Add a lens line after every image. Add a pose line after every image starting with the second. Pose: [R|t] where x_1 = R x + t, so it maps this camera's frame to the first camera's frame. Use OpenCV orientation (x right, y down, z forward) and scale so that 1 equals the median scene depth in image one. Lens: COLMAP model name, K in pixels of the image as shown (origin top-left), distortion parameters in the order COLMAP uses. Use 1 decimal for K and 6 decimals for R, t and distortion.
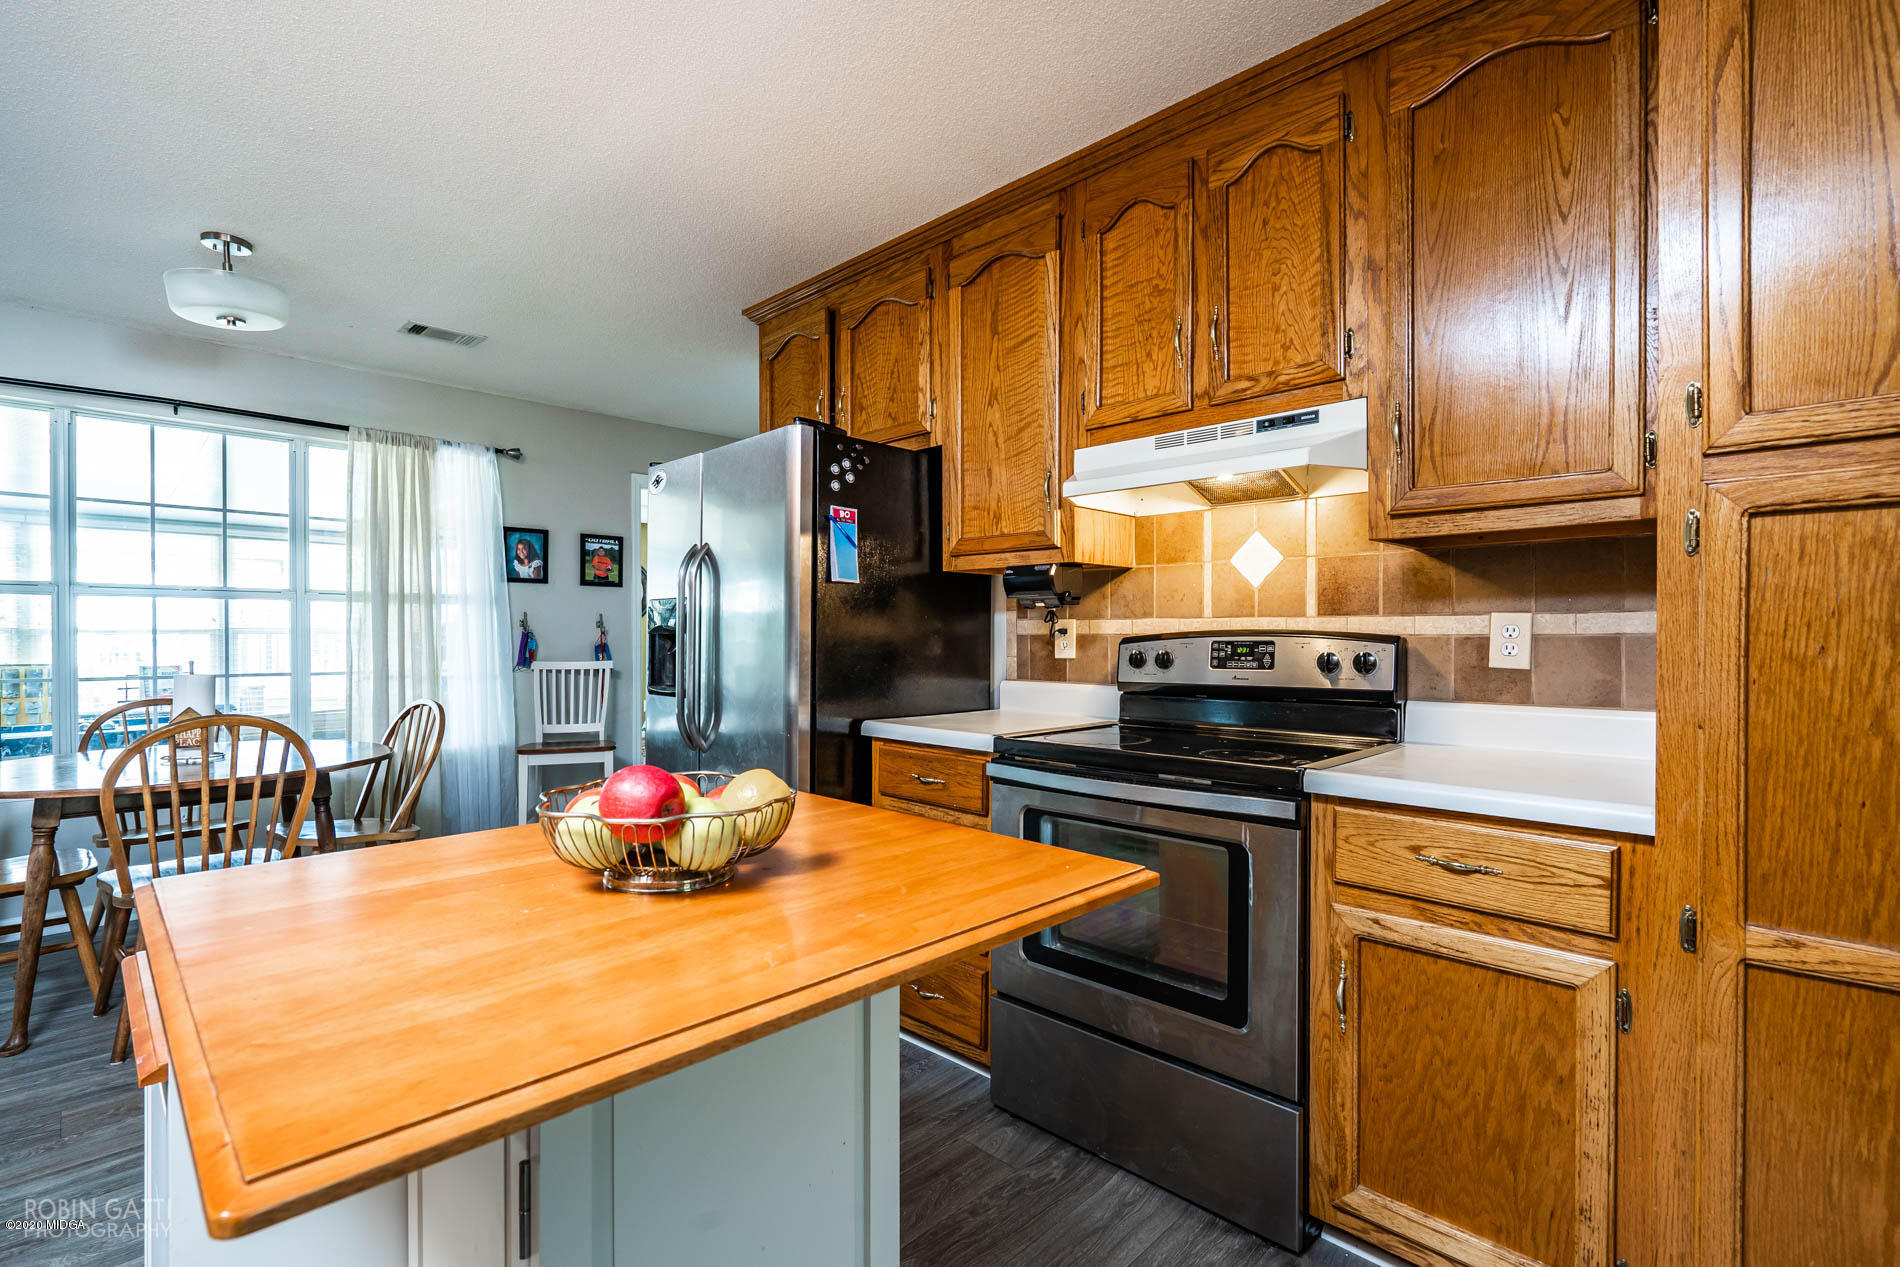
lens RADIAL K [[868.9, 0, 947.6], [0, 868.9, 641.3], [0, 0, 1]] dist [-0.004473, 0.000641]
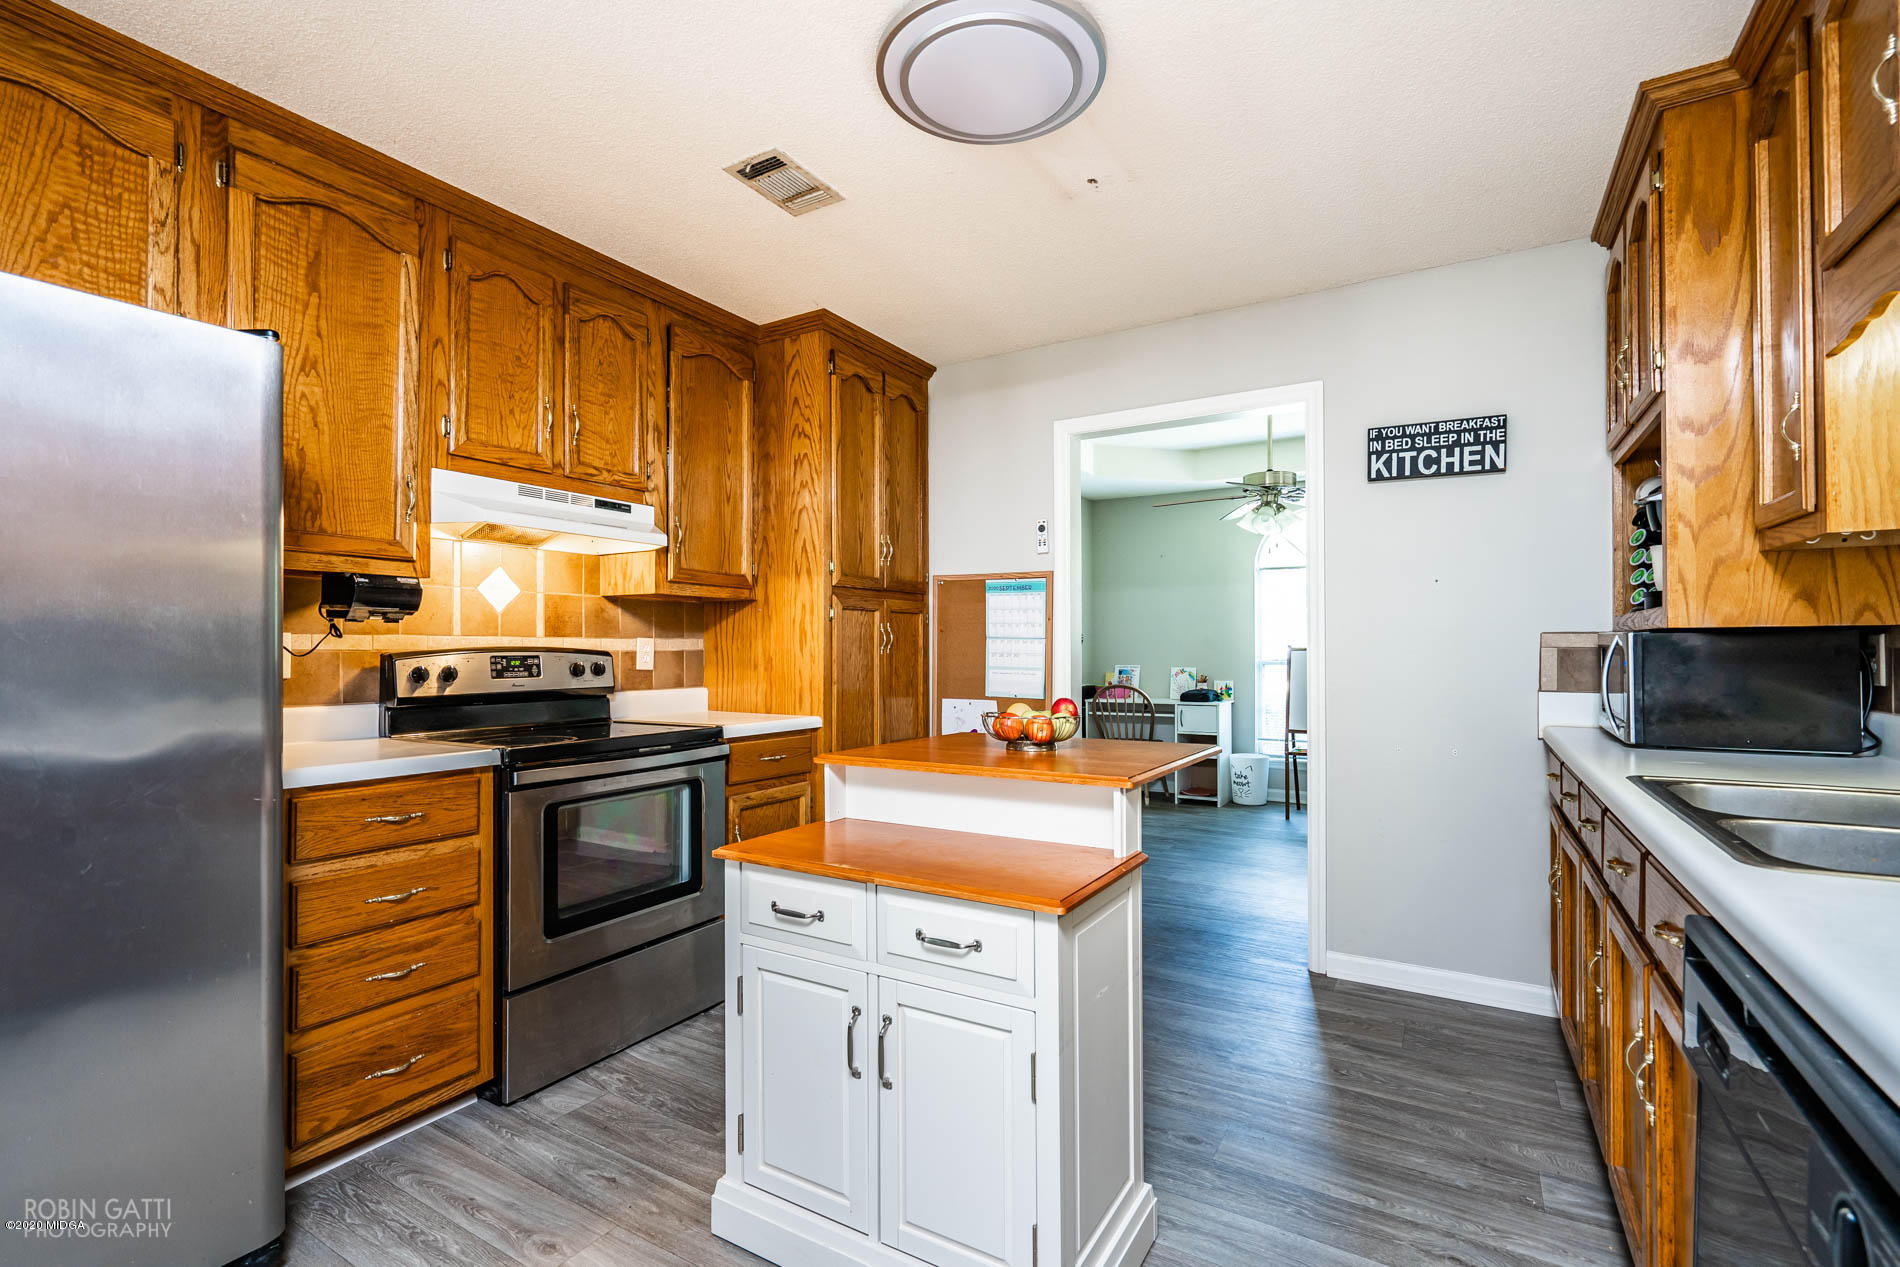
lens RADIAL K [[868.9, 0, 947.6], [0, 868.9, 641.3], [0, 0, 1]] dist [-0.004473, 0.000641]
pose [[-0.231642, 0.009004, 0.972760, -1.044238], [0.005313, 0.999954, -0.007990, -0.007815], [-0.972787, 0.003317, -0.231679, 0.702241]]
